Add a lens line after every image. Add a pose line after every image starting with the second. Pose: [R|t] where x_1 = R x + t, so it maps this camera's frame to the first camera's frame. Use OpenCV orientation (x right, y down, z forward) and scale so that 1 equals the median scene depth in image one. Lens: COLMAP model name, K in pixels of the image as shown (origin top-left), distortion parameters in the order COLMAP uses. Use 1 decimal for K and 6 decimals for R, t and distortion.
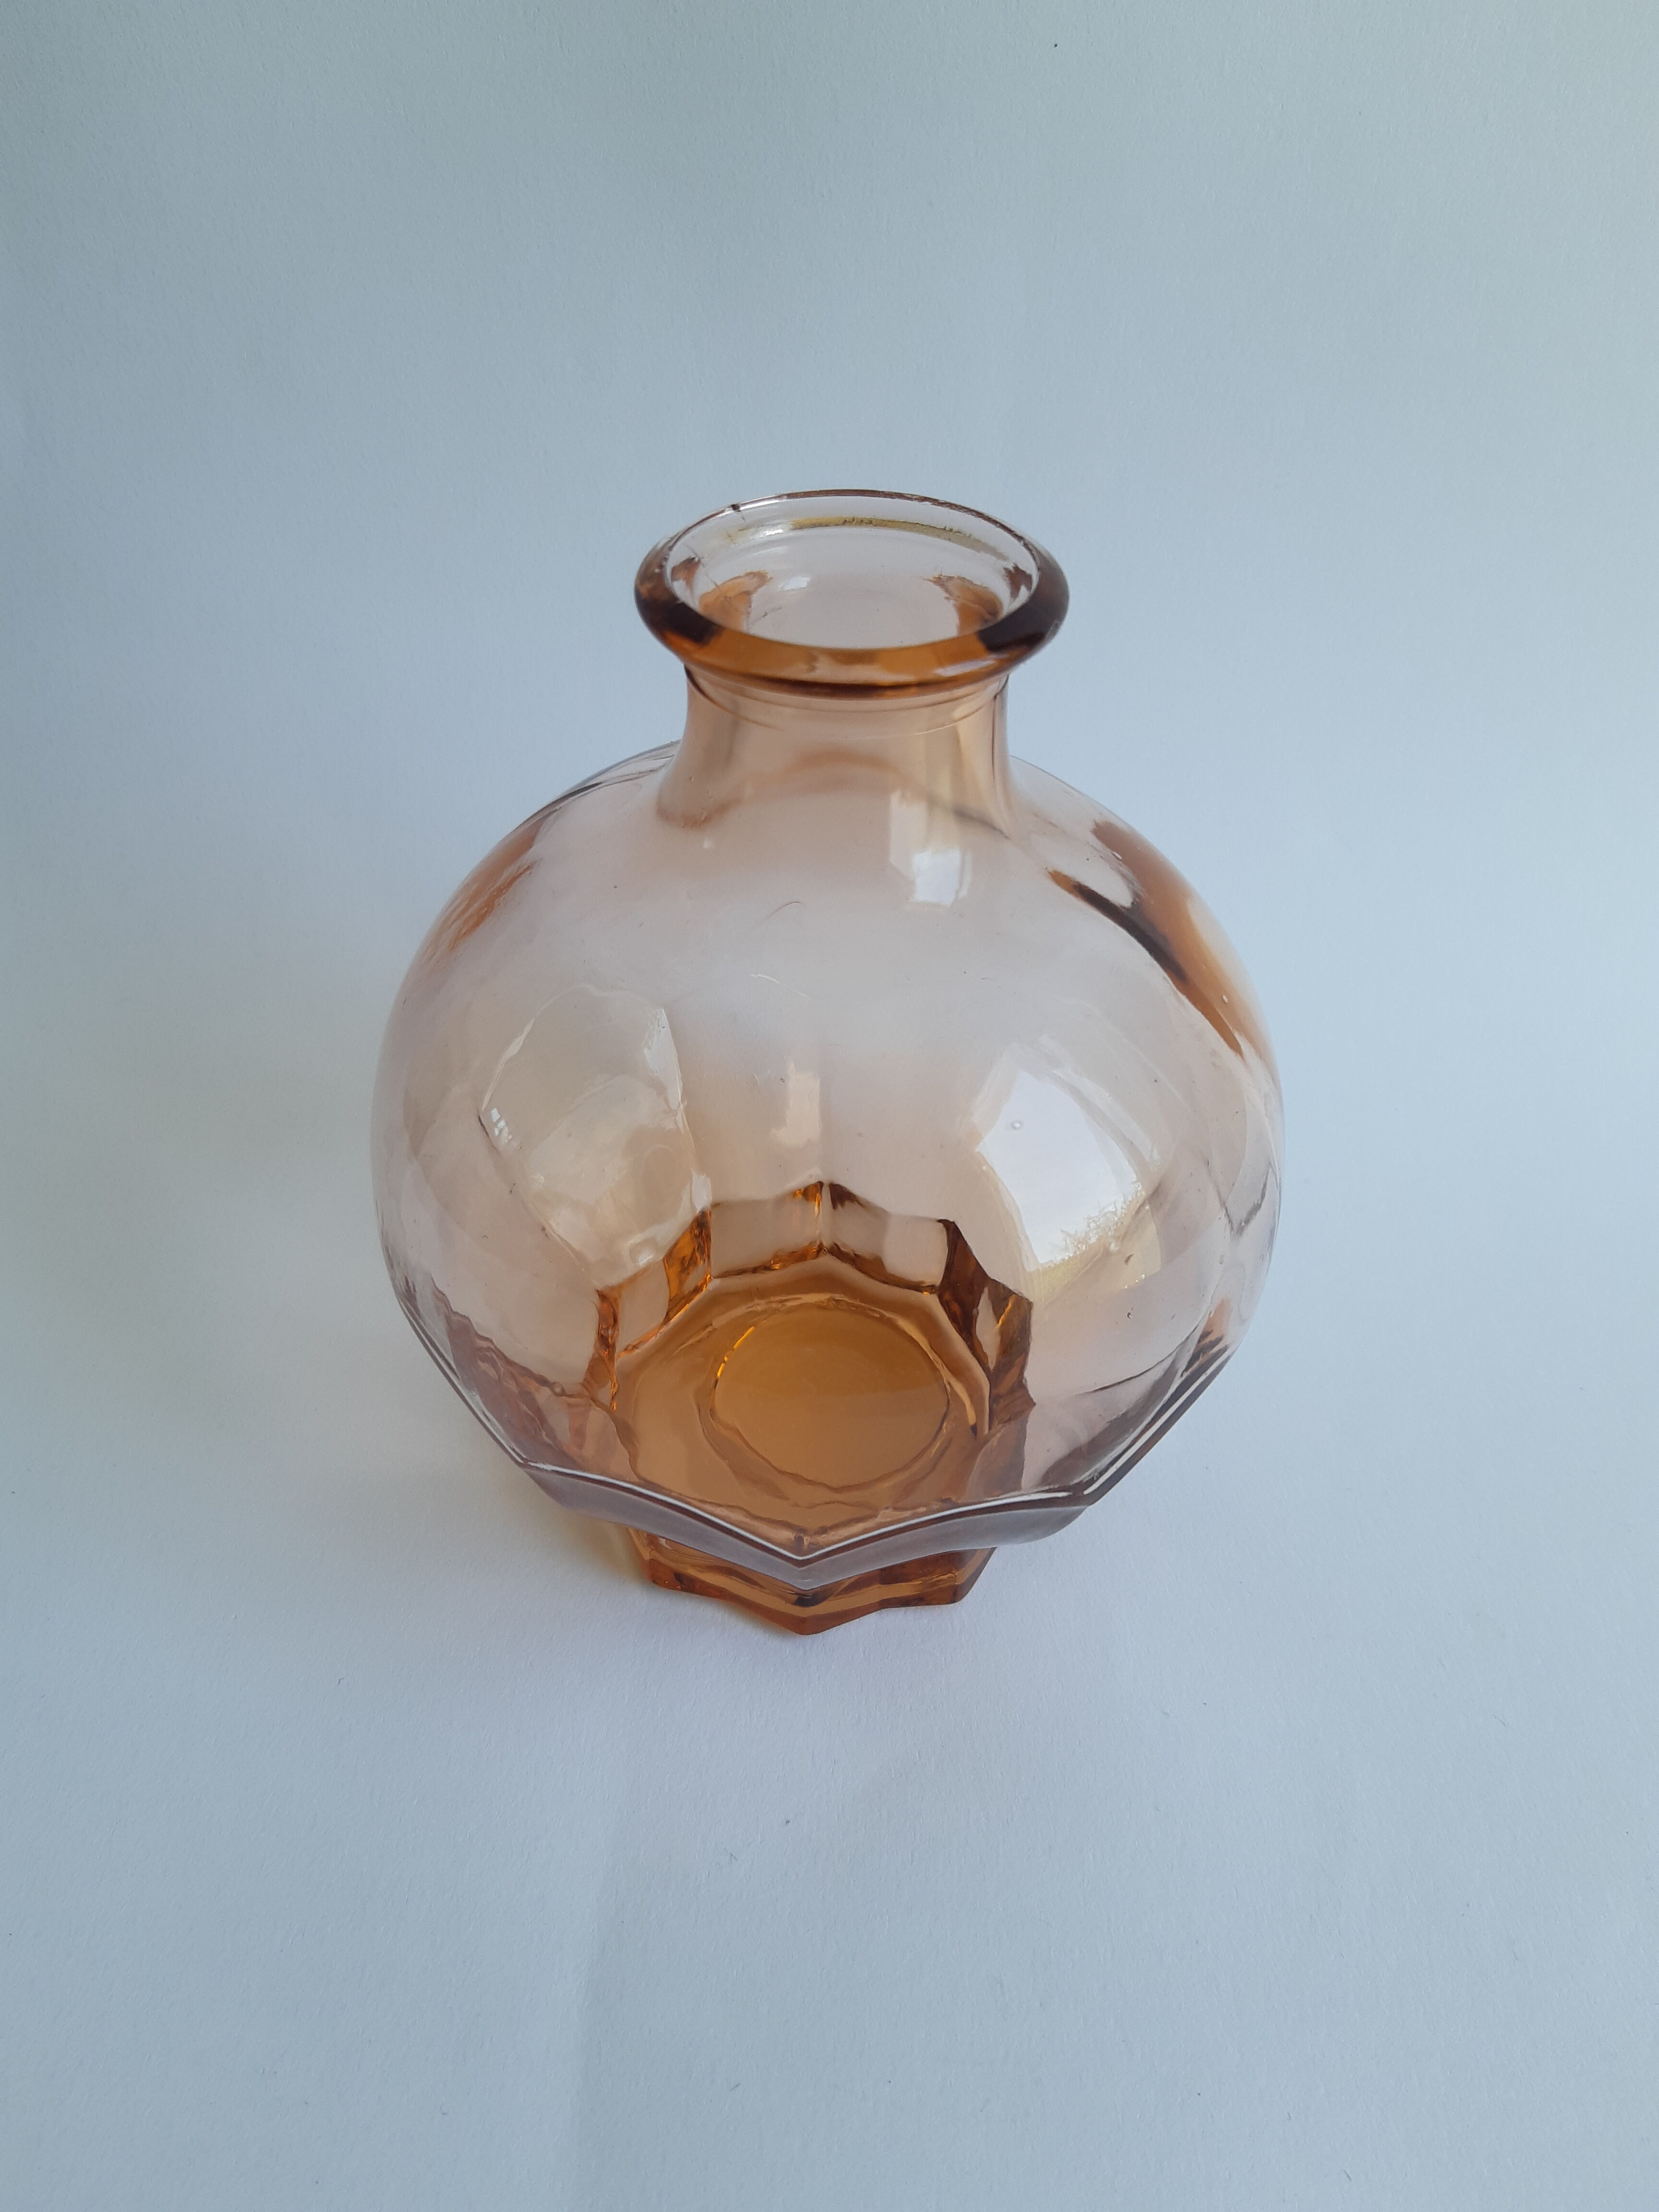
lens RADIAL K [[1816.0, 0, 836.1], [0, 1816.0, 1085.4], [0, 0, 1]] dist [0.017887, -0.086925]
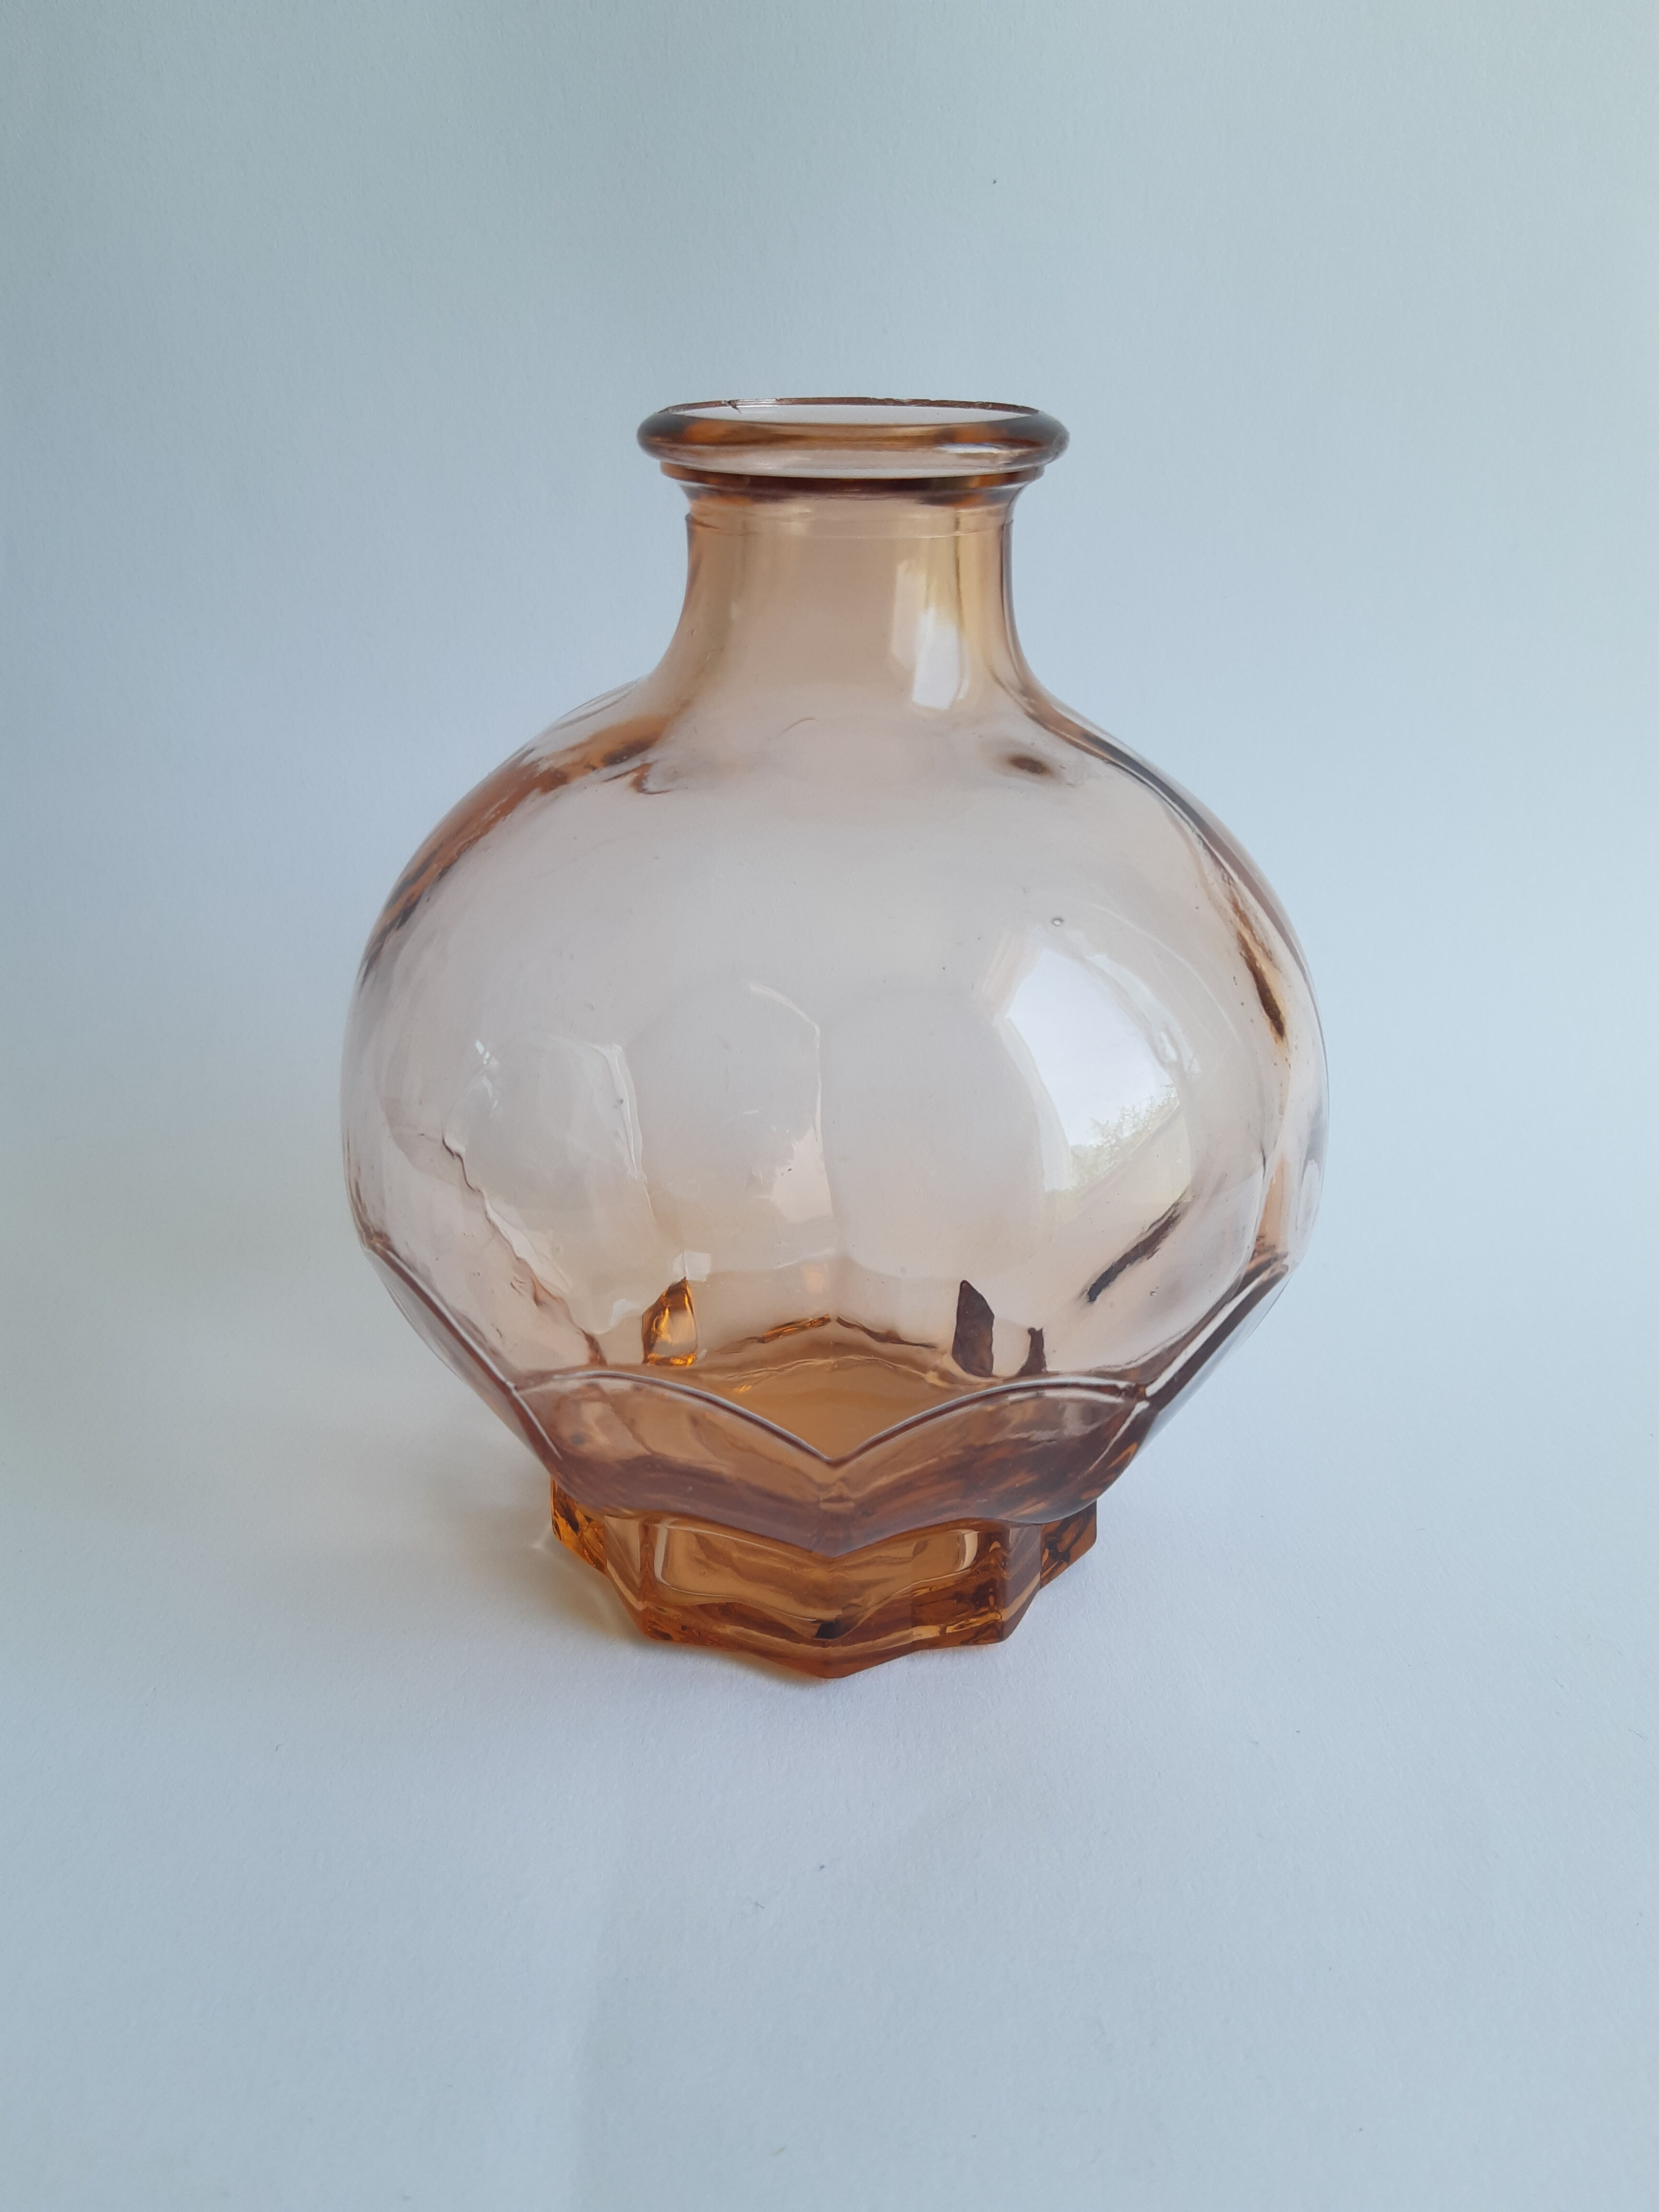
lens RADIAL K [[1816.0, 0, 843.5], [0, 1816.0, 1032.7], [0, 0, 1]] dist [0.017887, -0.086925]
pose [[0.998324, -0.036417, 0.044980, -0.041162], [0.047812, 0.956909, -0.286424, 0.284817], [-0.032611, 0.288094, 0.957047, 0.100026]]
